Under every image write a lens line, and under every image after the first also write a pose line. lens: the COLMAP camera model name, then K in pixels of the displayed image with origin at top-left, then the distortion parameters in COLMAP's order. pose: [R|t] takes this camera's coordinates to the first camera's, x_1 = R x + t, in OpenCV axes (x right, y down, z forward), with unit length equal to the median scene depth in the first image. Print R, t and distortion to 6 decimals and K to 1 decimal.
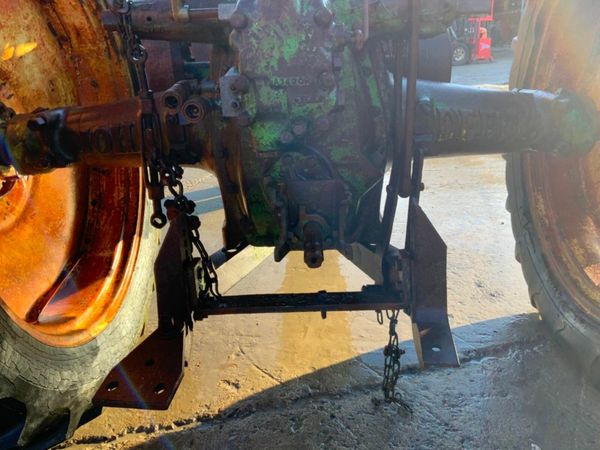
lens RADIAL K [[500.1, 0, 294.5], [0, 500.1, 224.3], [0, 0, 1]] dist [0.056173, -0.115670]
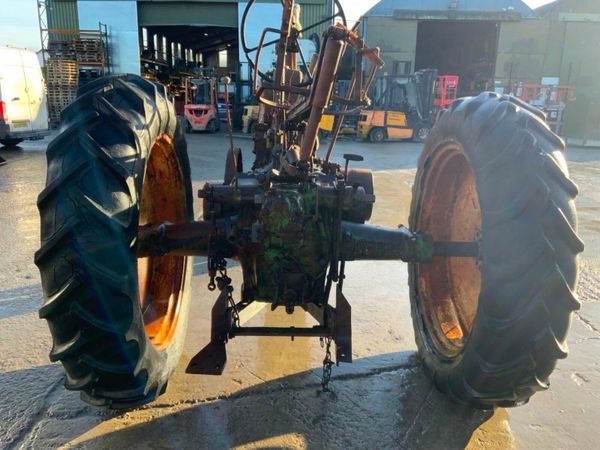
lens RADIAL K [[500.1, 0, 300.5], [0, 500.1, 225.0], [0, 0, 1]] dist [0.056173, -0.115670]
pose [[0.996236, 0.059406, 0.063127, -0.057055], [-0.052733, 0.993327, -0.102573, -0.060261], [-0.068800, 0.098858, 0.992720, -0.928816]]
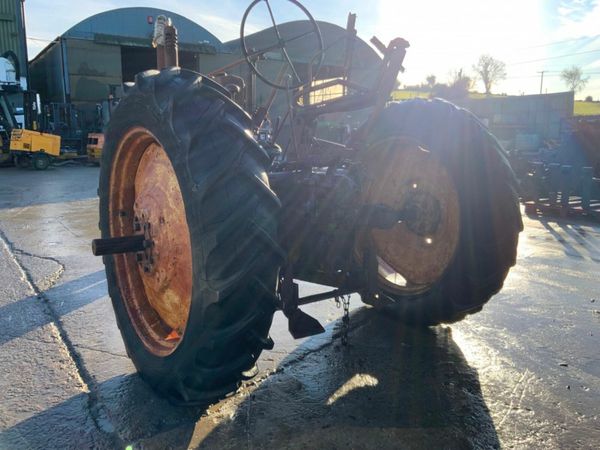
lens RADIAL K [[500.1, 0, 300.0], [0, 500.1, 222.2], [0, 0, 1]] dist [0.056173, -0.115670]
pose [[0.796763, -0.044337, 0.602664, -1.344890], [0.152375, 0.979819, -0.129366, 0.097439], [-0.584766, 0.194905, 0.787439, -0.727438]]
